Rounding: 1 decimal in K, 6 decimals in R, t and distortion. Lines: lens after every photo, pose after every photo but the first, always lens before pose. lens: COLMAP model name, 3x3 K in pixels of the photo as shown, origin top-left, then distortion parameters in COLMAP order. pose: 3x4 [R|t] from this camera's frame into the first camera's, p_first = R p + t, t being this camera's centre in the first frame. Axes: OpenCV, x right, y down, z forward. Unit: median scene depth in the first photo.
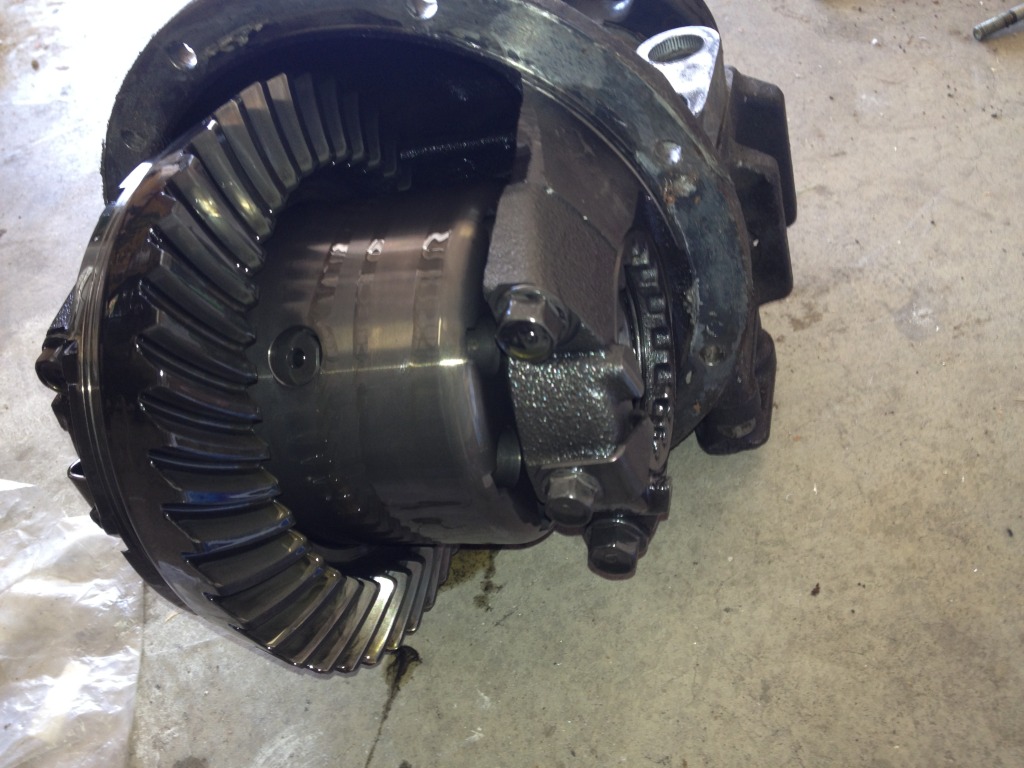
lens RADIAL K [[1047.0, 0, 517.6], [0, 1047.0, 383.6], [0, 0, 1]] dist [-0.010846, 0.000000]
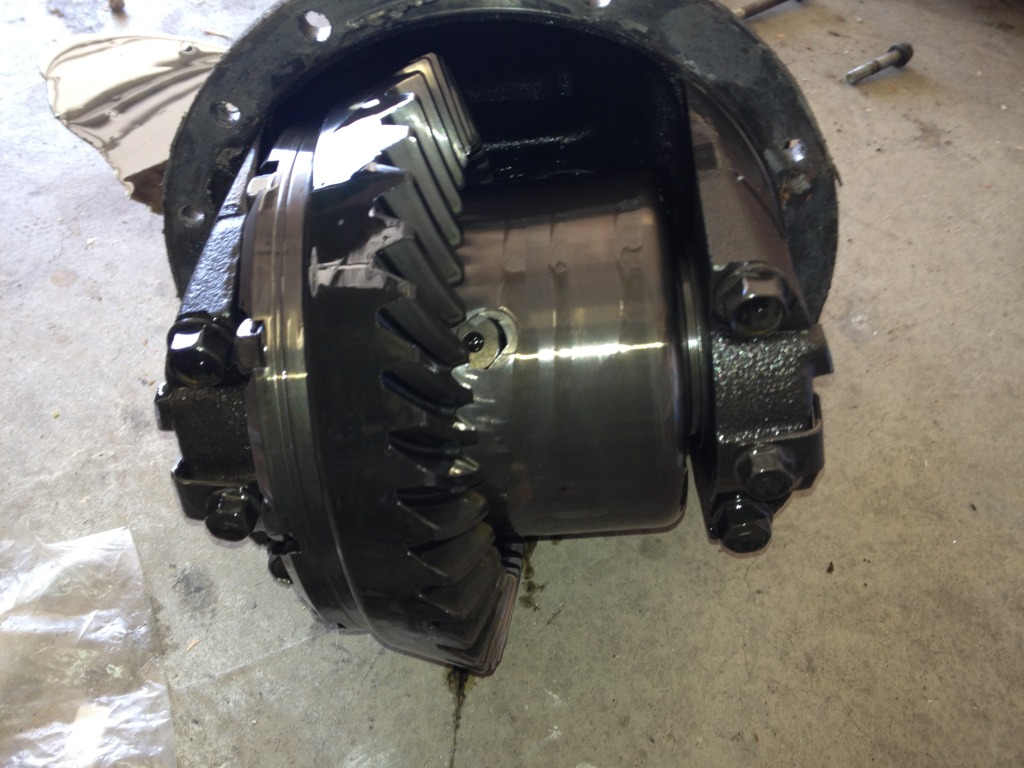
lens RADIAL K [[1047.0, 0, 518.3], [0, 1047.0, 381.8], [0, 0, 1]] dist [-0.010846, 0.000000]
pose [[0.959395, -0.012550, 0.281788, -0.330995], [0.023633, 0.999074, -0.035967, 0.036273], [-0.281075, 0.041166, 0.958802, 0.044104]]
